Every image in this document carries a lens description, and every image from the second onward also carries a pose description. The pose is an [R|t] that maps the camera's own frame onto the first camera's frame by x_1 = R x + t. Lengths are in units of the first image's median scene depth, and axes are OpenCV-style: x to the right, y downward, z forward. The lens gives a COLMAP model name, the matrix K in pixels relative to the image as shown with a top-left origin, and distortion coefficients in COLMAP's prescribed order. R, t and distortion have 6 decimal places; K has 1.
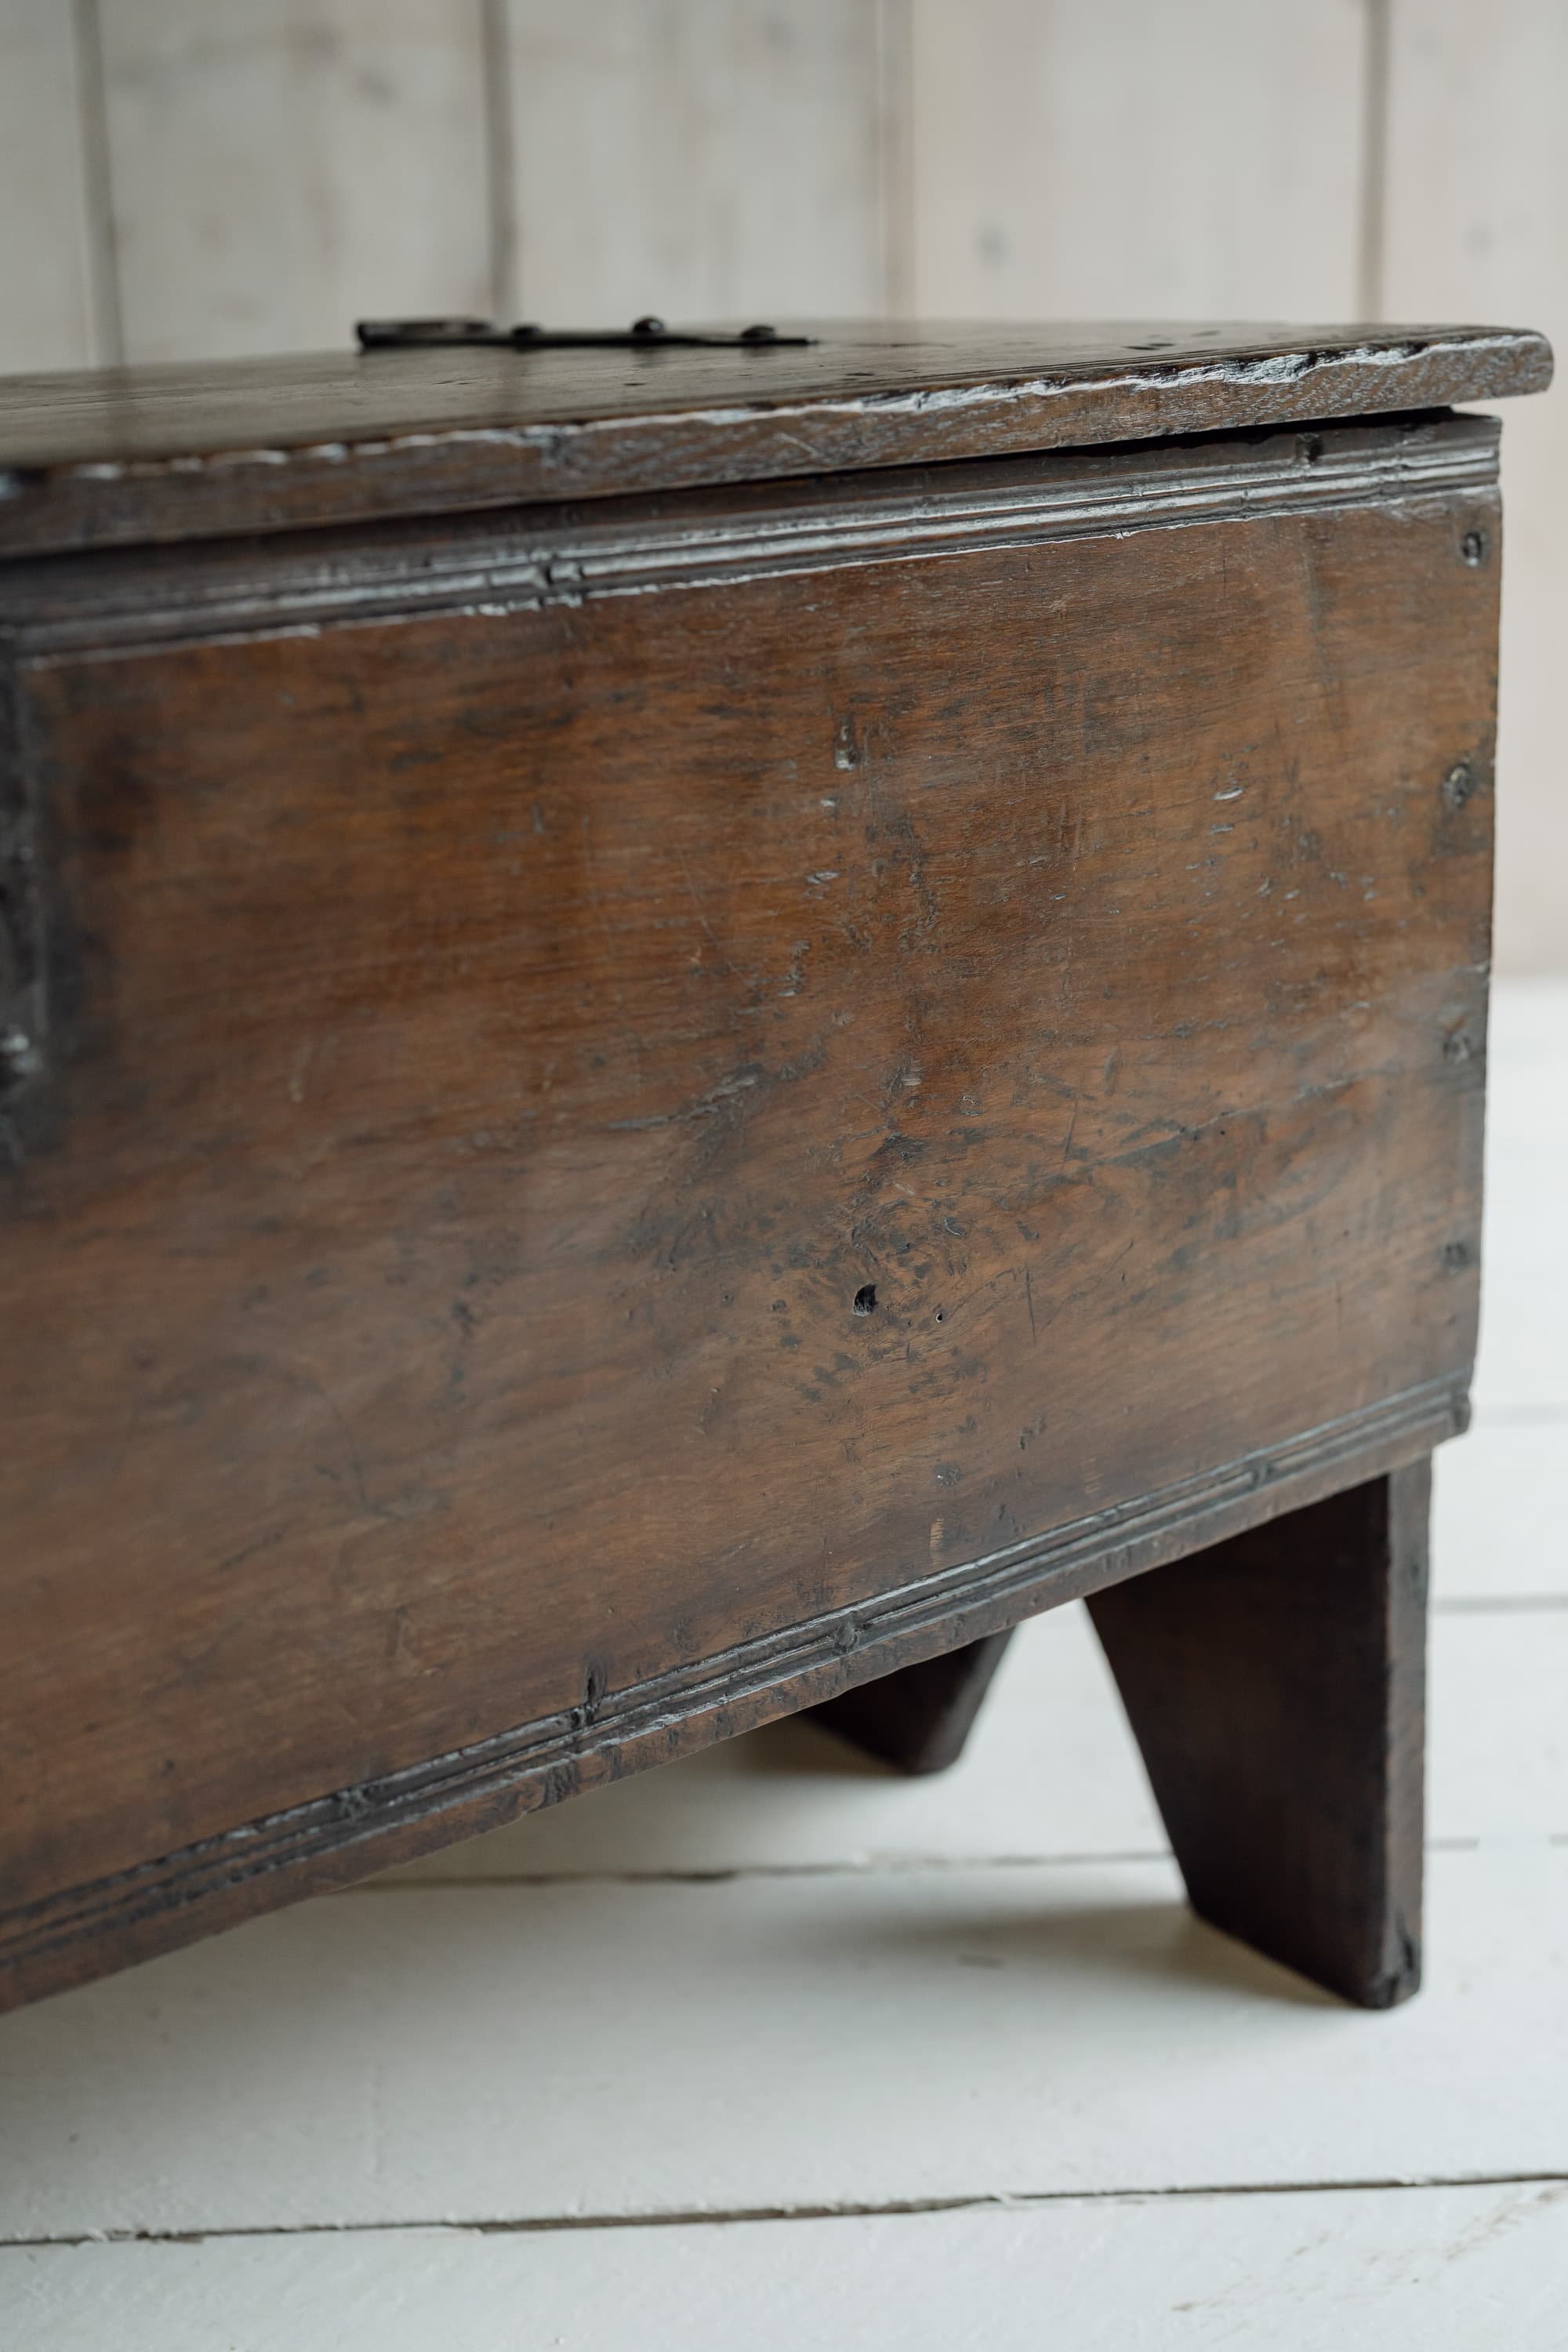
lens RADIAL K [[3335.9, 0, 751.5], [0, 3335.9, 1169.0], [0, 0, 1]] dist [0.013539, 0.000000]
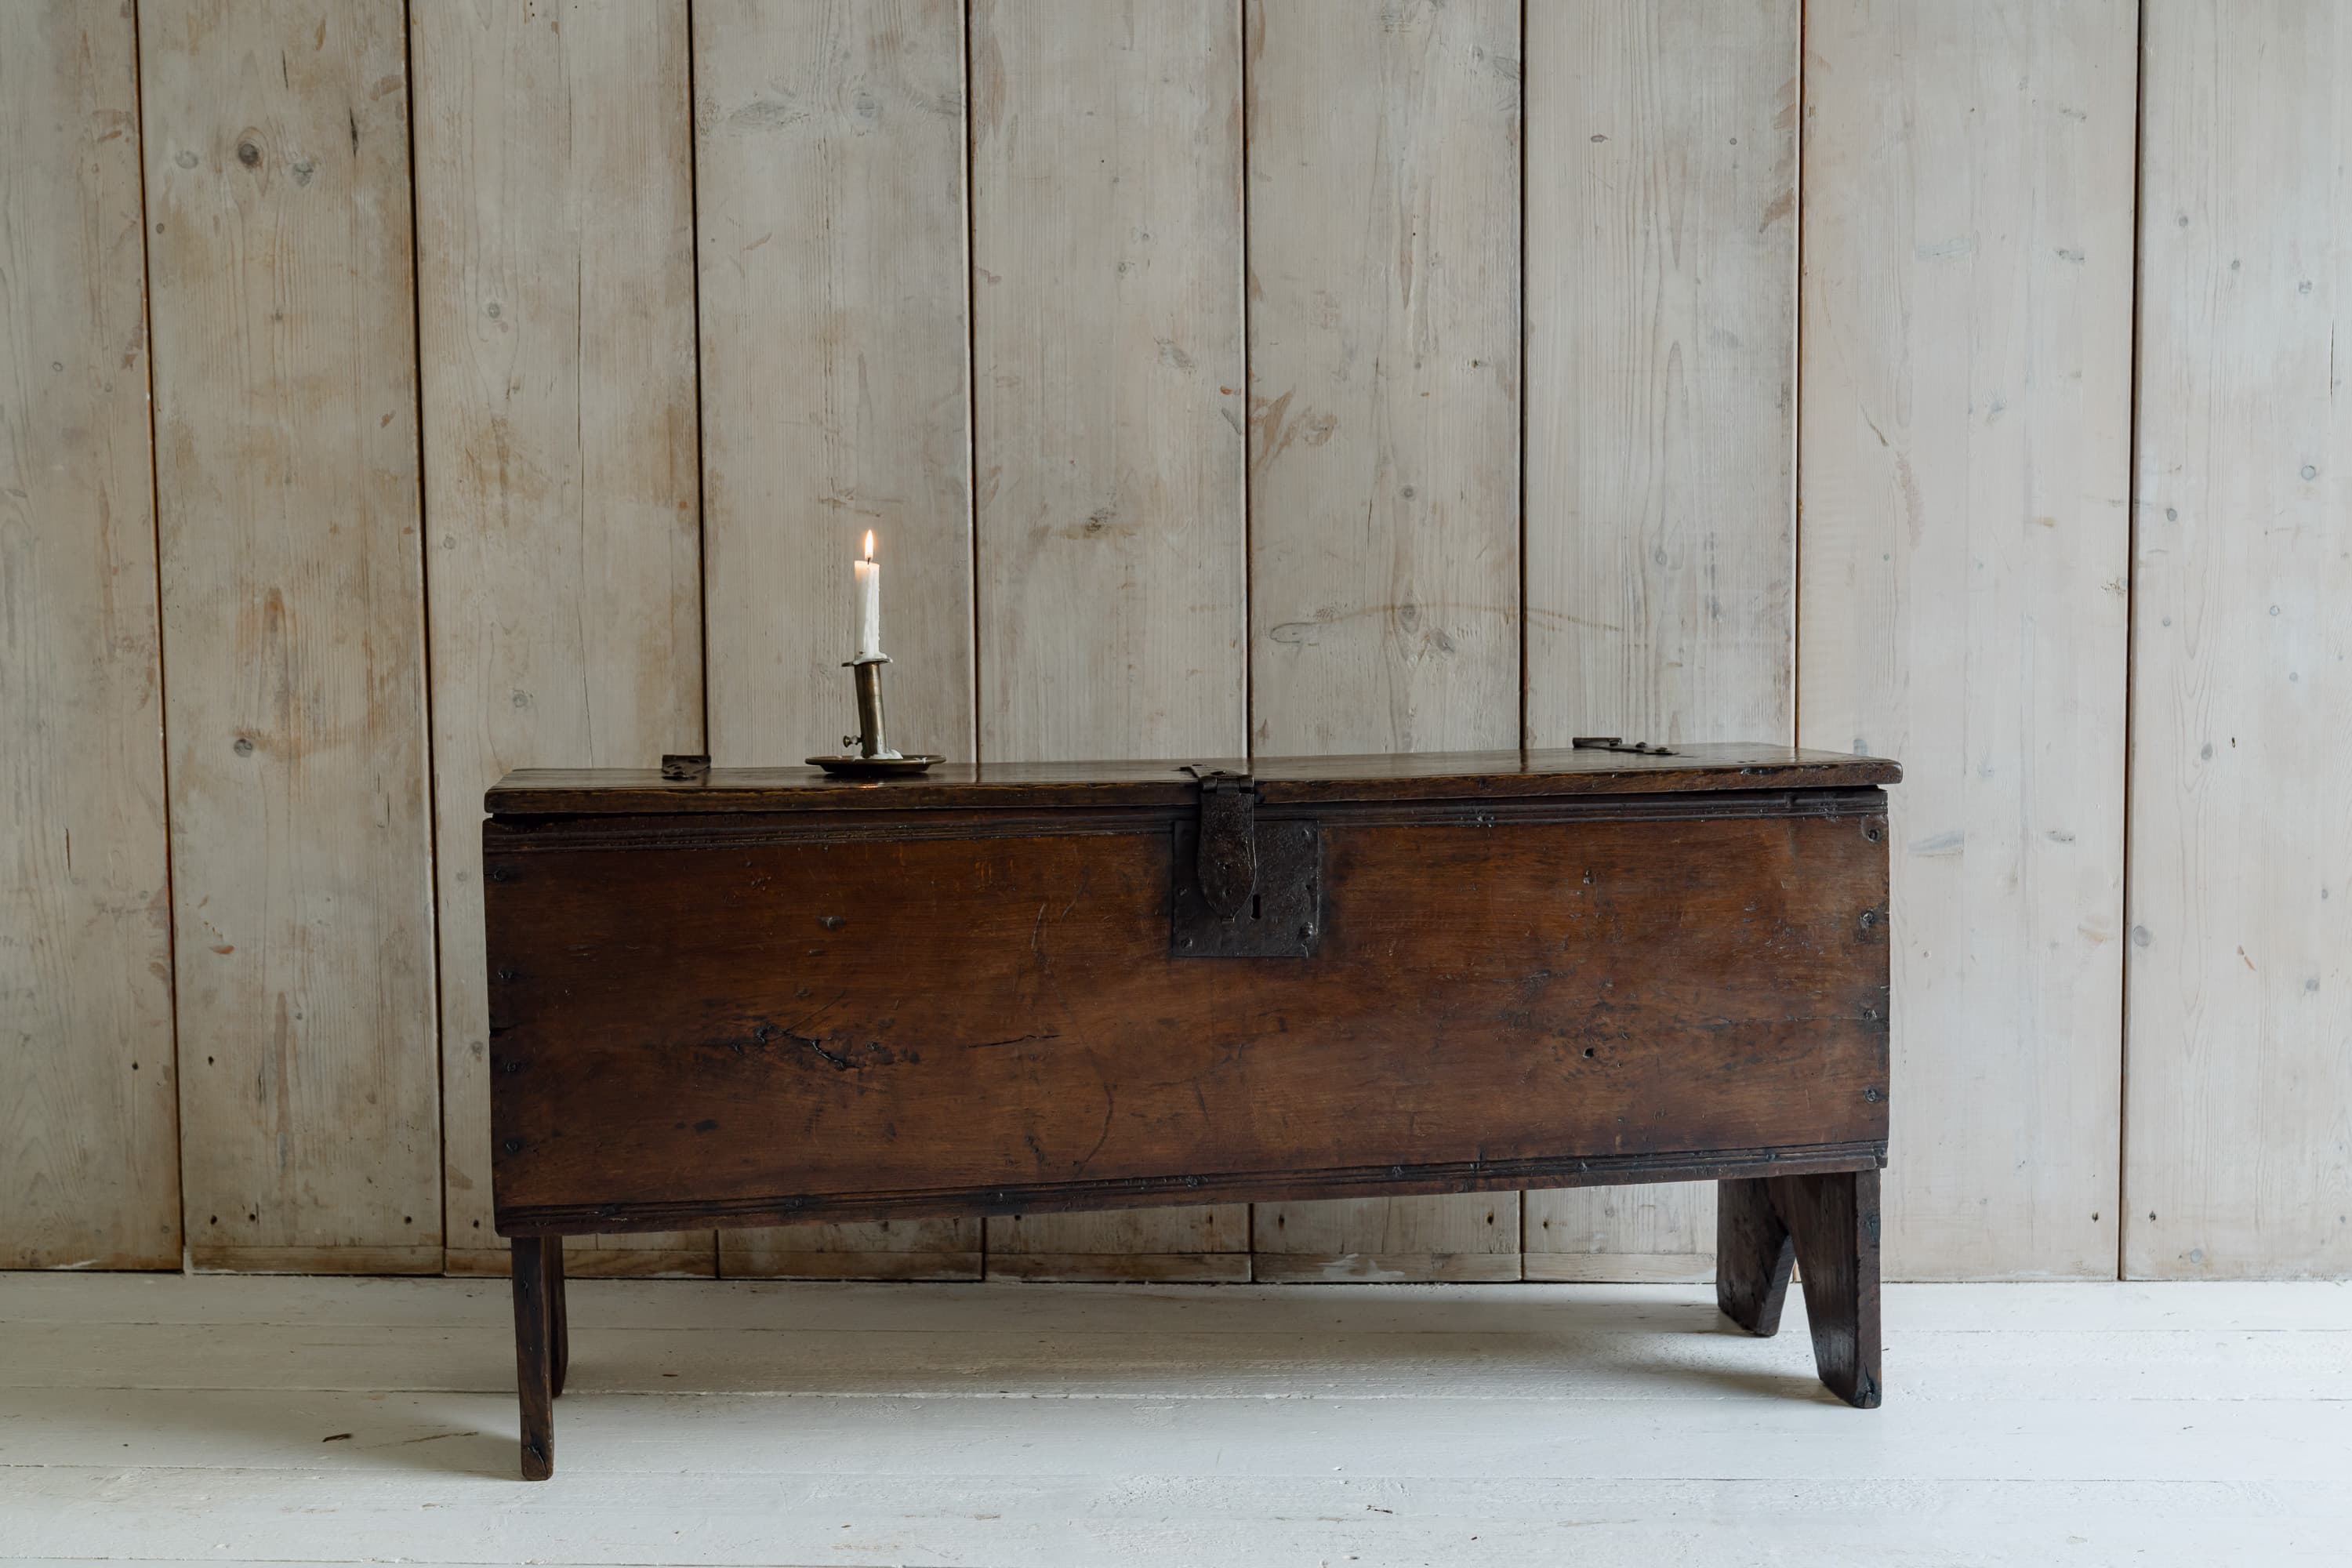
lens RADIAL K [[3335.9, 0, 1170.6], [0, 3335.9, 795.6], [0, 0, 1]] dist [0.013539, 0.000000]
pose [[0.869481, 0.052866, -0.491129, 1.228199], [-0.150739, 0.975228, -0.161887, 0.372831], [0.470404, 0.214790, 0.855912, -1.936938]]
